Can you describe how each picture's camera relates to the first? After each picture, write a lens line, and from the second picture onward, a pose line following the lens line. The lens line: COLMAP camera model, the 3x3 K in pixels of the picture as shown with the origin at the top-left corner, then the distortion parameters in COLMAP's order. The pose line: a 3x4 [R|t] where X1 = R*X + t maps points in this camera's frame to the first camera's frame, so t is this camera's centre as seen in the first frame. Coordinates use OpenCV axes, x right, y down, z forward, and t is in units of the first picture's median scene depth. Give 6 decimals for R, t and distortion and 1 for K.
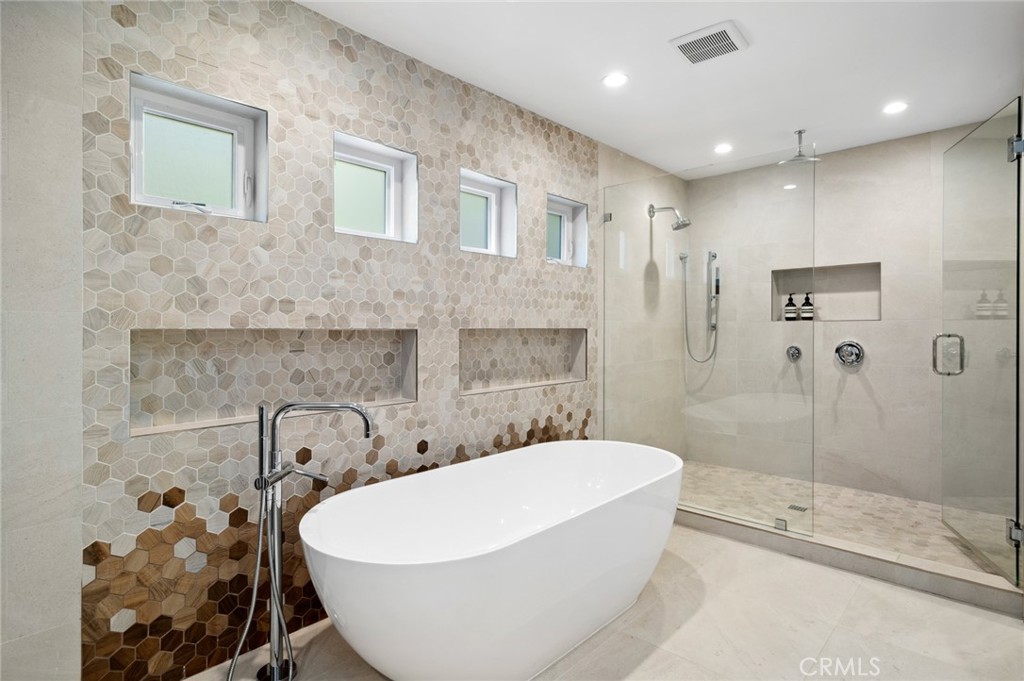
lens RADIAL K [[528.4, 0, 516.8], [0, 528.4, 331.0], [0, 0, 1]] dist [0.005509, 0.000237]
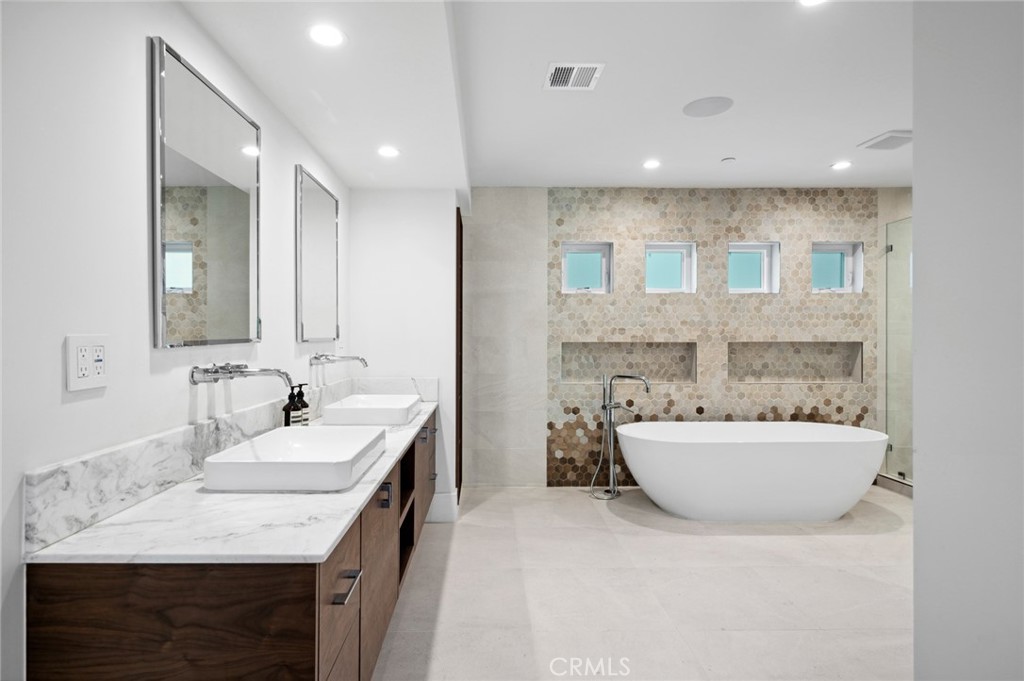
lens RADIAL K [[518.7, 0, 510.1], [0, 518.7, 340.5], [0, 0, 1]] dist [-0.000077, -0.000658]
pose [[0.696848, -0.000026, -0.717219, 0.678797], [-0.002441, 0.999994, -0.002408, -0.003716], [0.717215, 0.003429, 0.696843, -0.702832]]
